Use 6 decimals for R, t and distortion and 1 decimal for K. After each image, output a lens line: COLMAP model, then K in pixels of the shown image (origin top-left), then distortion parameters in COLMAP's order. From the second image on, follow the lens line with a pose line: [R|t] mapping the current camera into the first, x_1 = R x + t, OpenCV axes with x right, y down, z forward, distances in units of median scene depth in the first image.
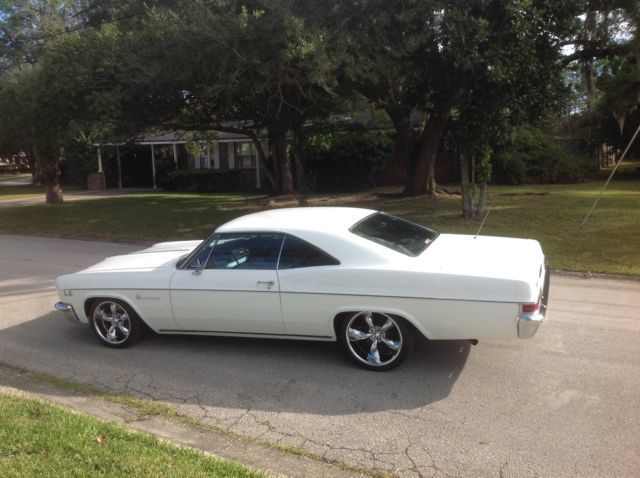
lens RADIAL K [[608.6, 0, 337.4], [0, 608.6, 248.3], [0, 0, 1]] dist [0.043800, 0.000000]
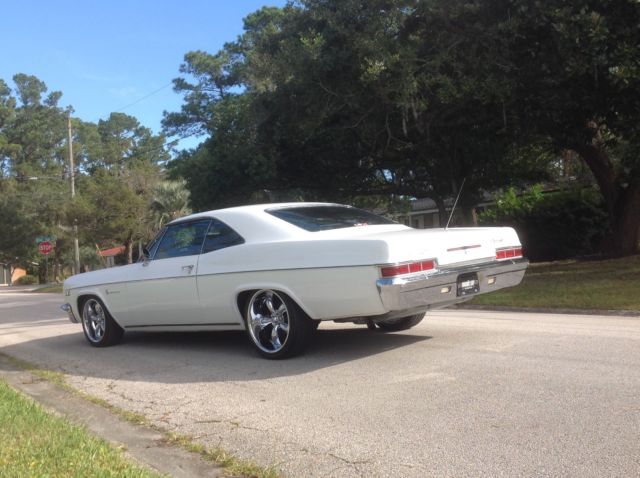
lens RADIAL K [[692.8, 0, 320.3], [0, 692.8, 238.2], [0, 0, 1]] dist [0.121756, 0.000000]
pose [[0.915652, -0.031144, -0.400763, 0.526473], [-0.032598, 0.987957, -0.151256, 0.172378], [0.400647, 0.151562, 0.903610, 0.069864]]
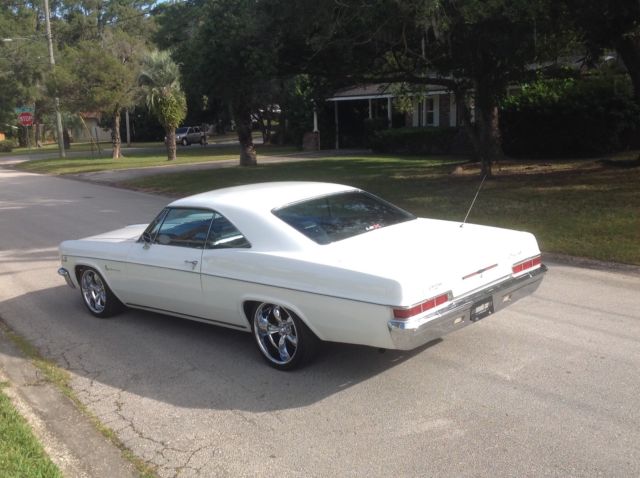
lens RADIAL K [[751.5, 0, 320.8], [0, 751.5, 240.5], [0, 0, 1]] dist [0.075654, 0.000000]
pose [[0.914249, 0.059753, -0.400722, 0.527467], [-0.050419, 0.998156, 0.033808, -0.025727], [0.402003, -0.010705, 0.915576, 0.020863]]
